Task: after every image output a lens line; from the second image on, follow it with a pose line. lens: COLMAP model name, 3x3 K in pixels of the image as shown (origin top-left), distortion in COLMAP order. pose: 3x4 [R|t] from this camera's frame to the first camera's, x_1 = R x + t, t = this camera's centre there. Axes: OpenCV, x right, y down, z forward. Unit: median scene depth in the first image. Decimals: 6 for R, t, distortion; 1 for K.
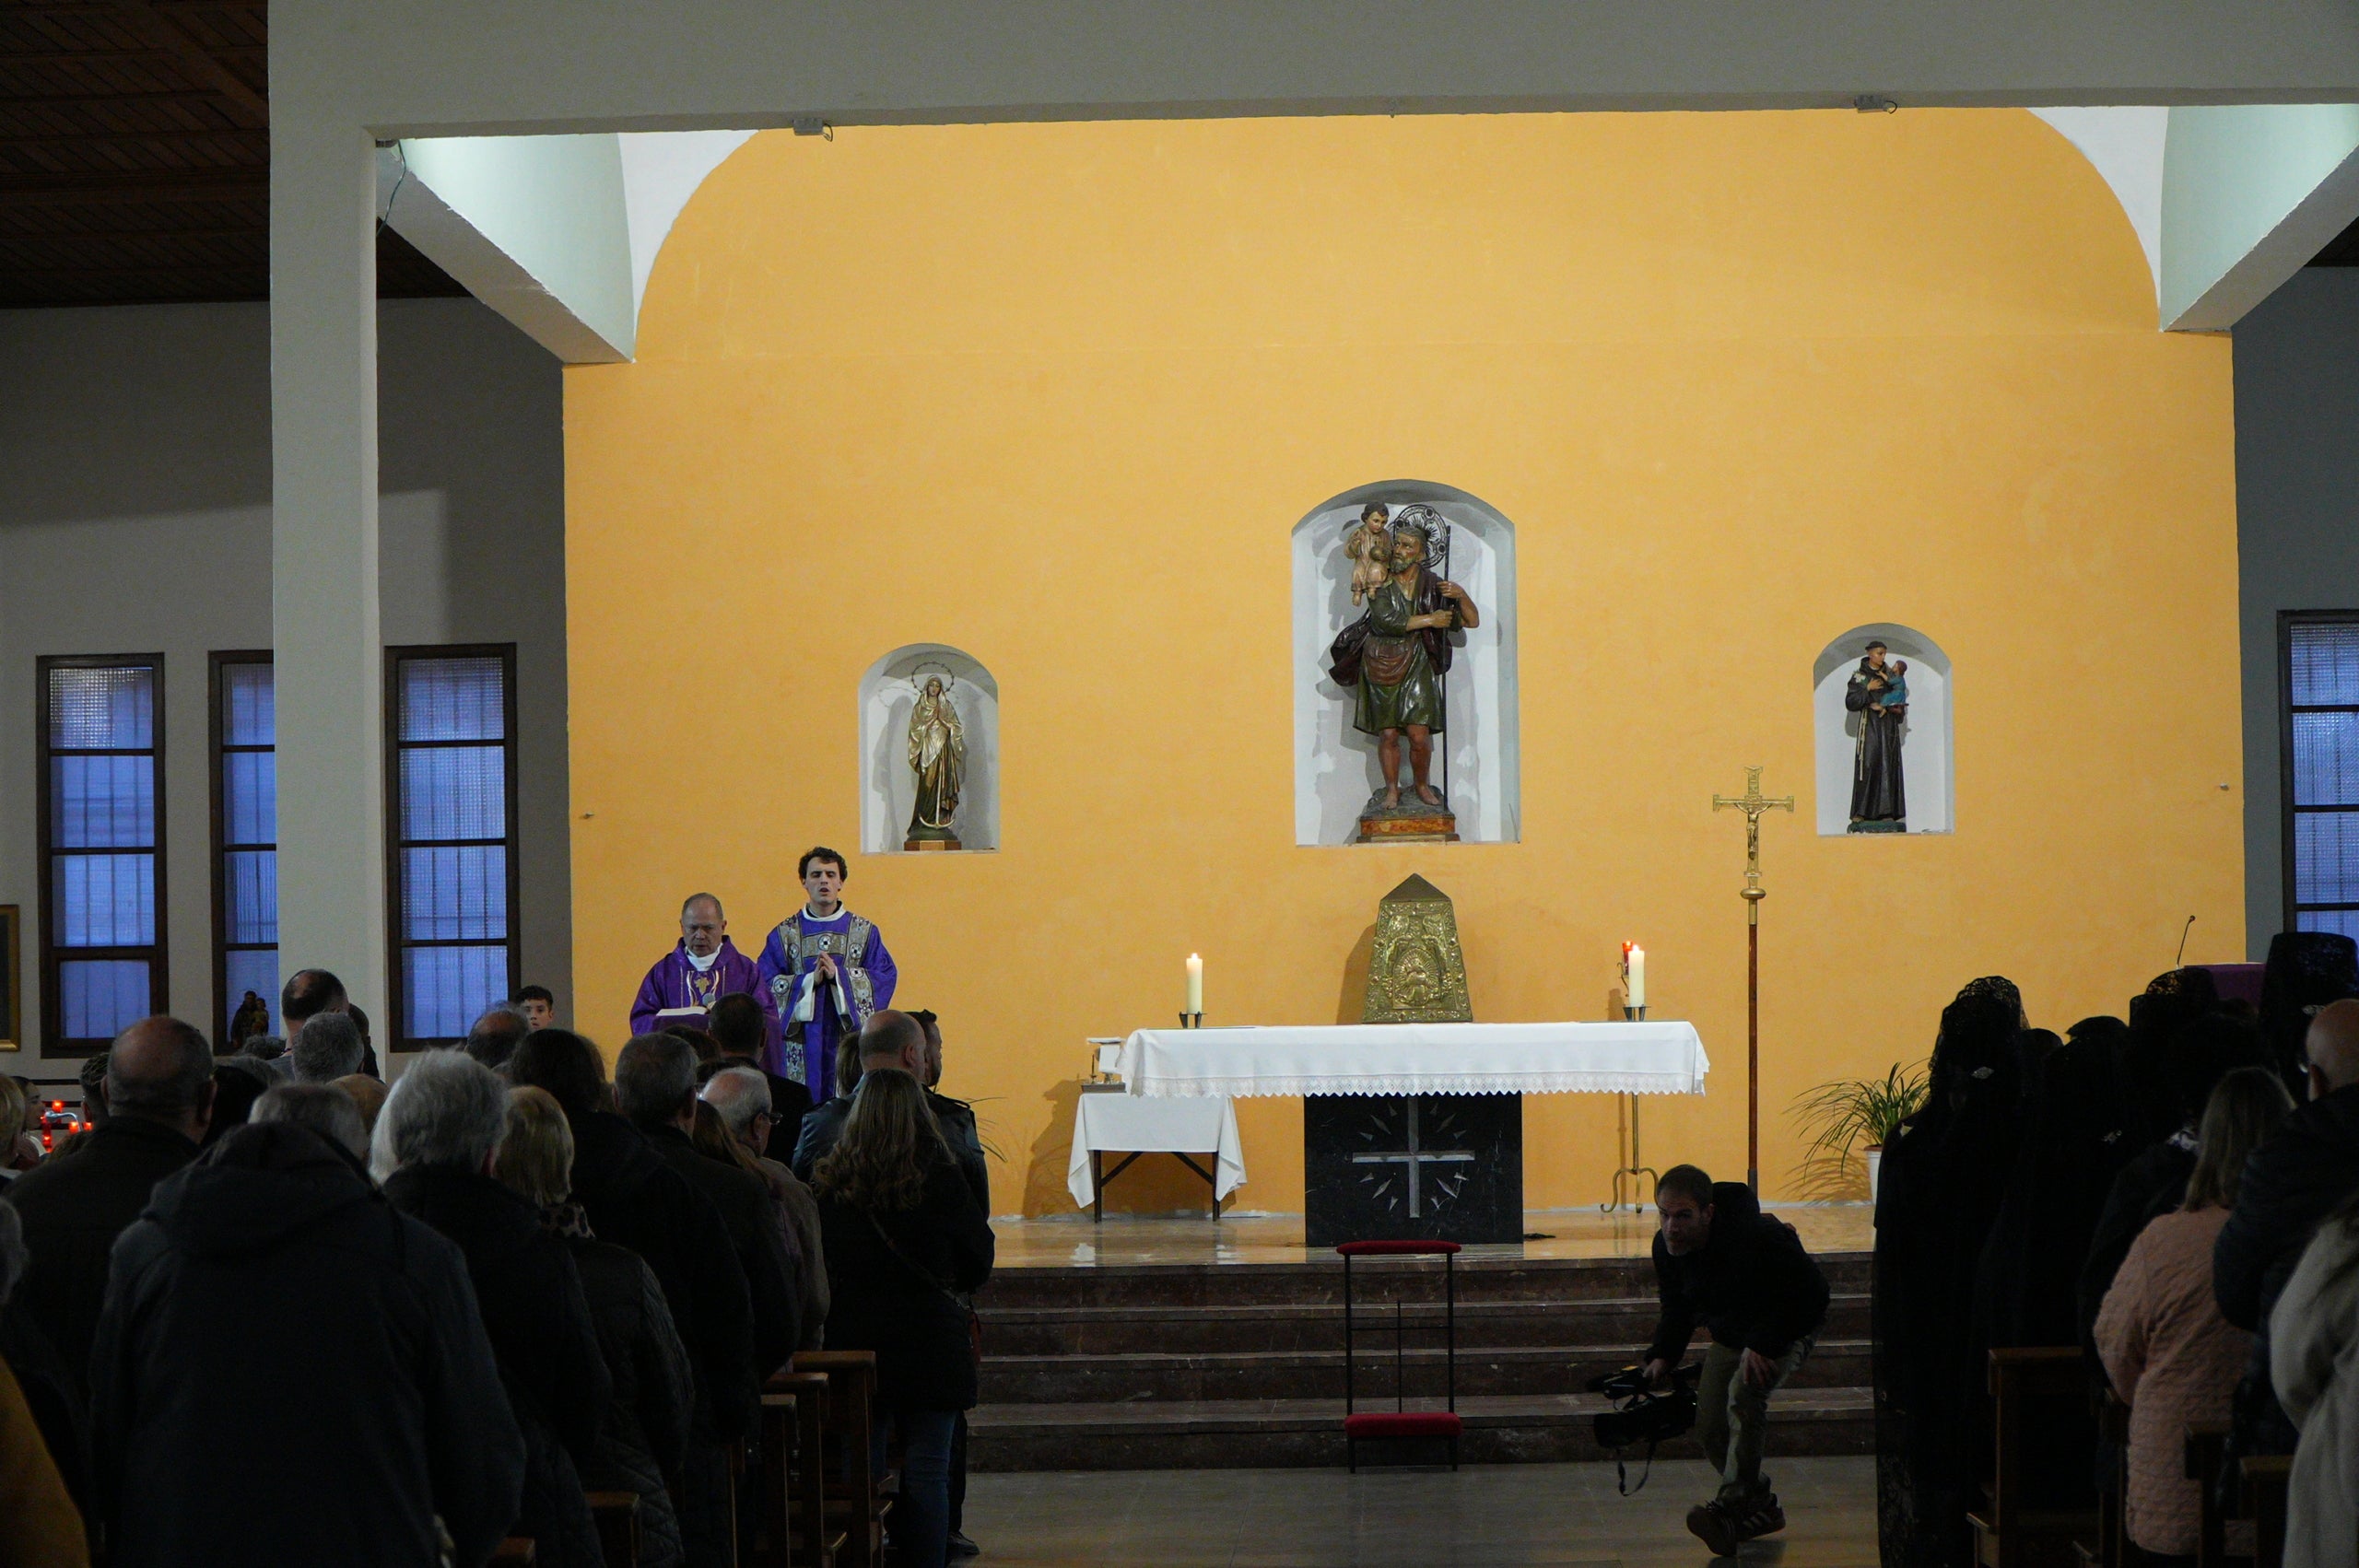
lens RADIAL K [[6283.2, 0, 1179.5], [0, 6283.2, 784.0], [0, 0, 1]] dist [-0.417138, 0.162711]
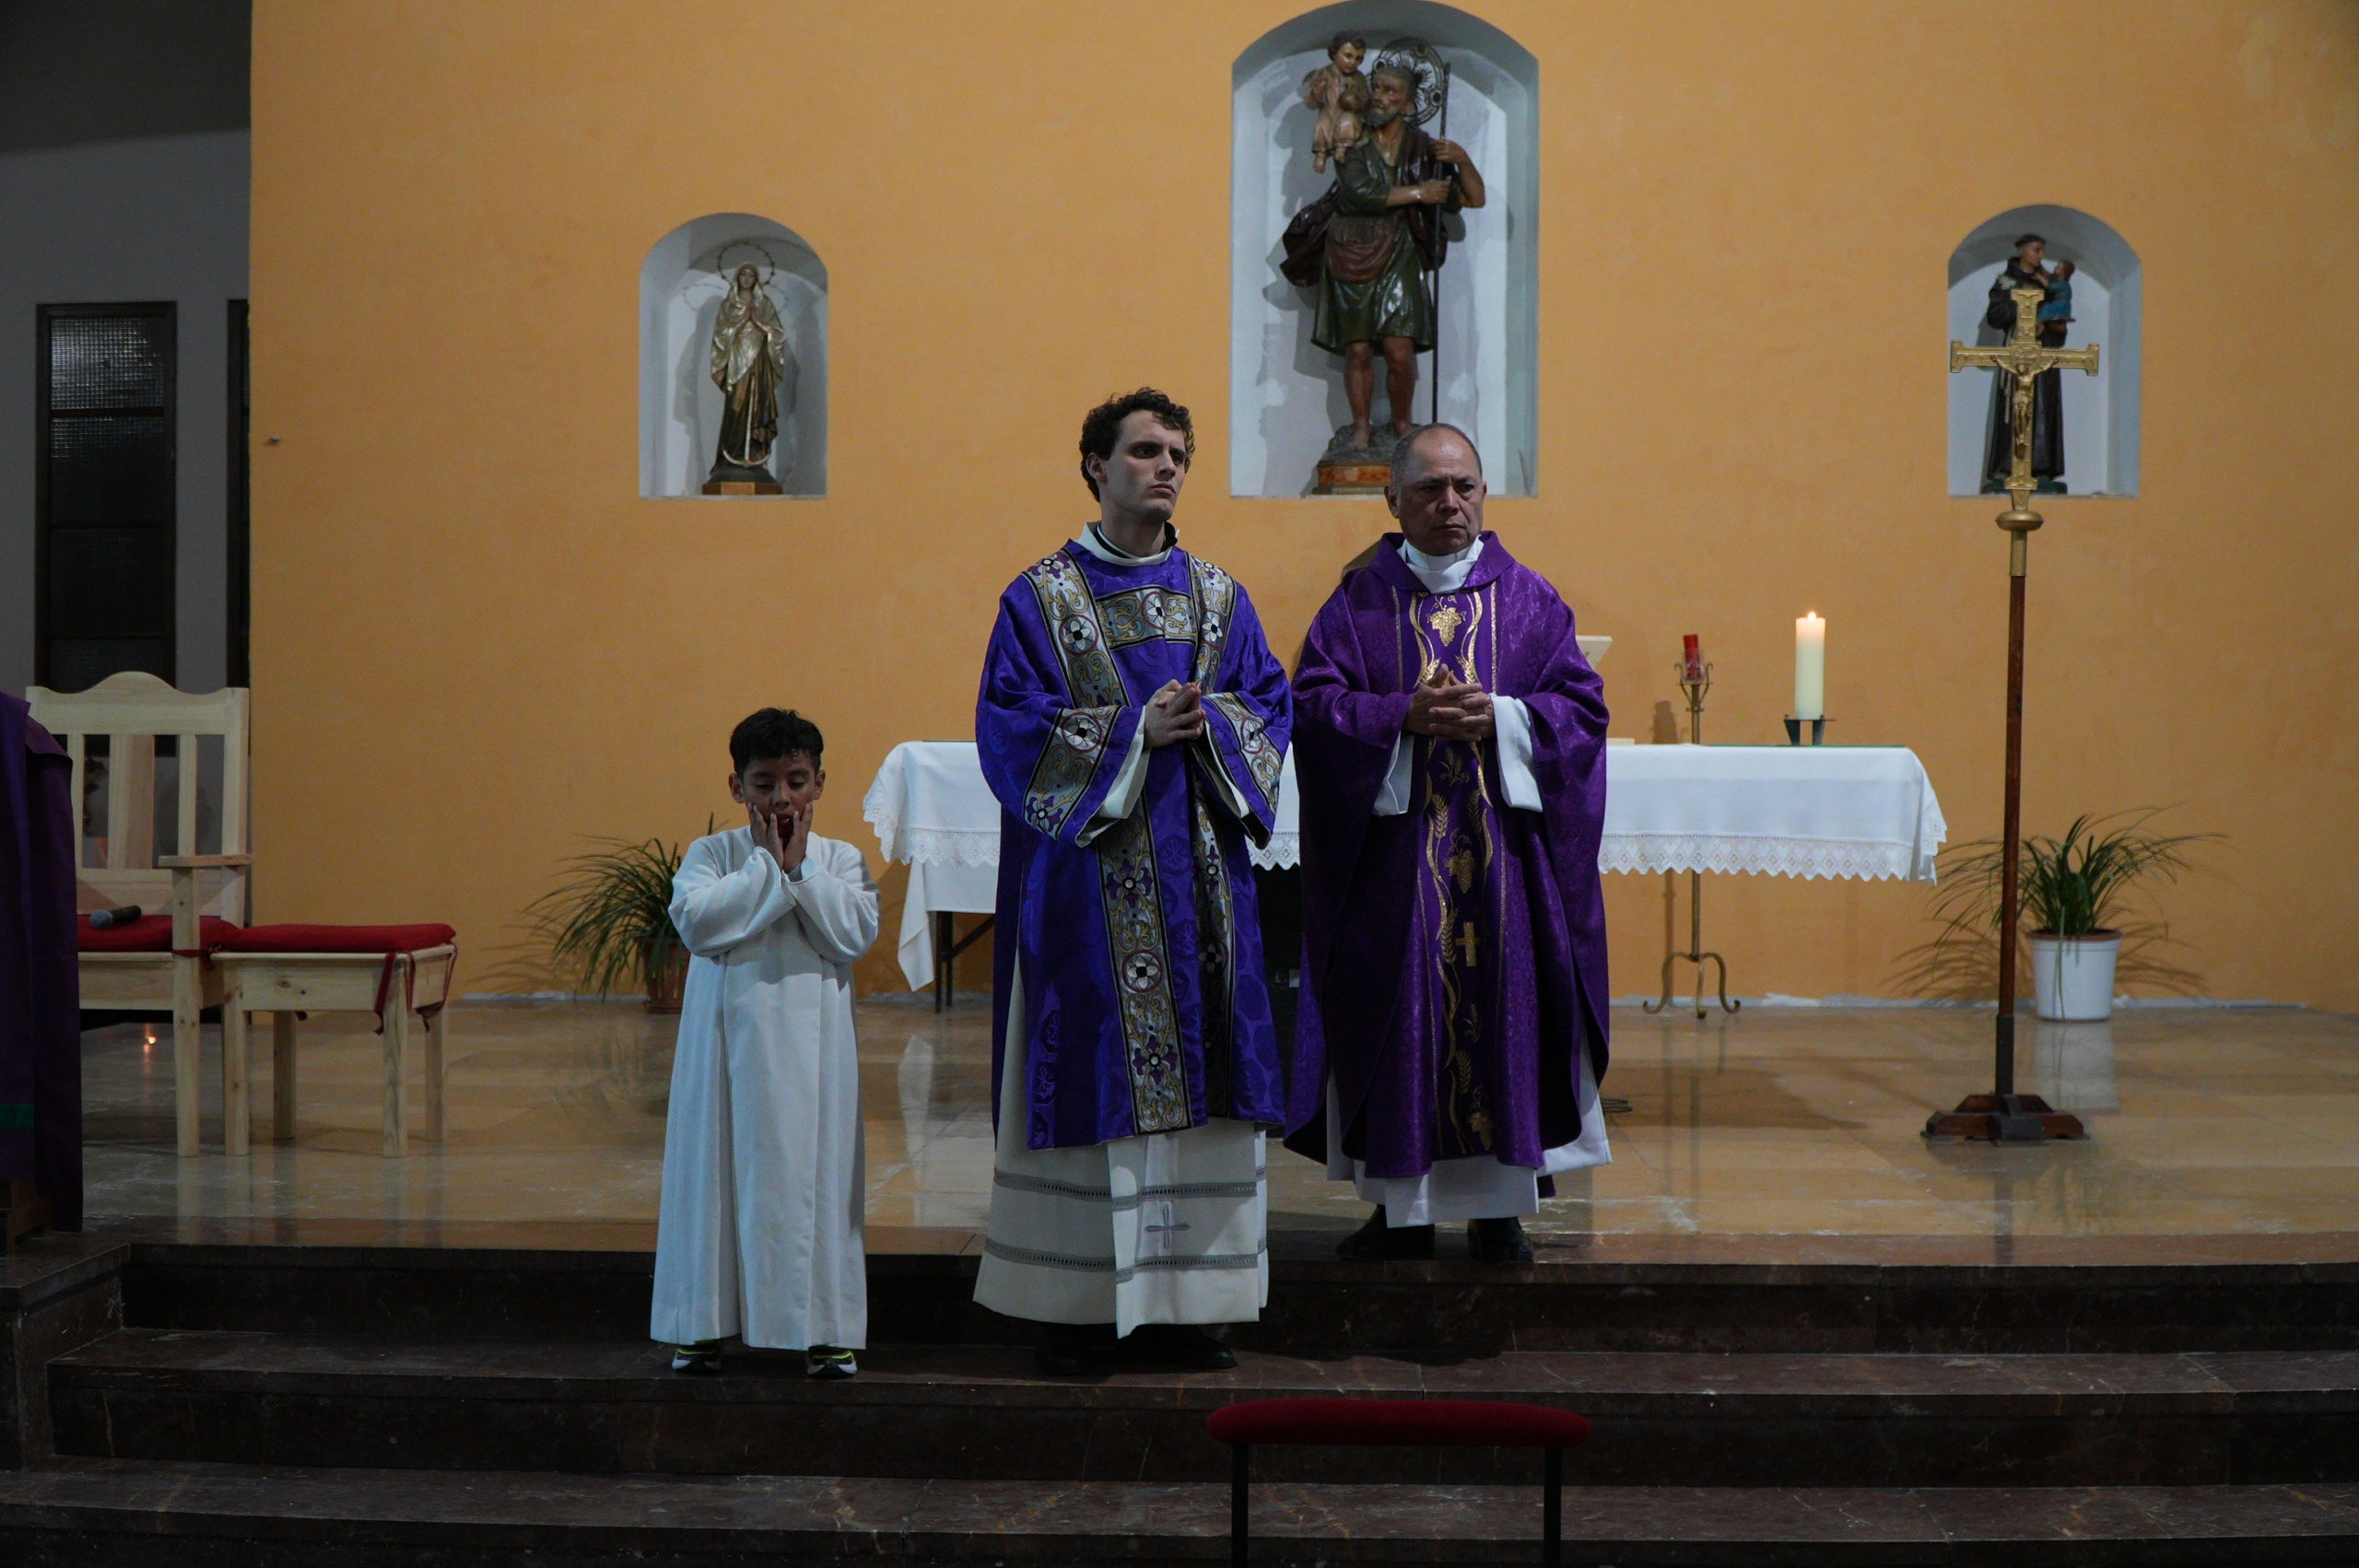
lens RADIAL K [[2959.3, 0, 1179.5], [0, 2959.3, 784.0], [0, 0, 1]] dist [-0.005011, 0.001513]
pose [[0.999622, 0.019647, -0.019235, 0.019909], [-0.018621, 0.998468, 0.052113, 0.025256], [0.020229, -0.051736, 0.998456, 0.649226]]
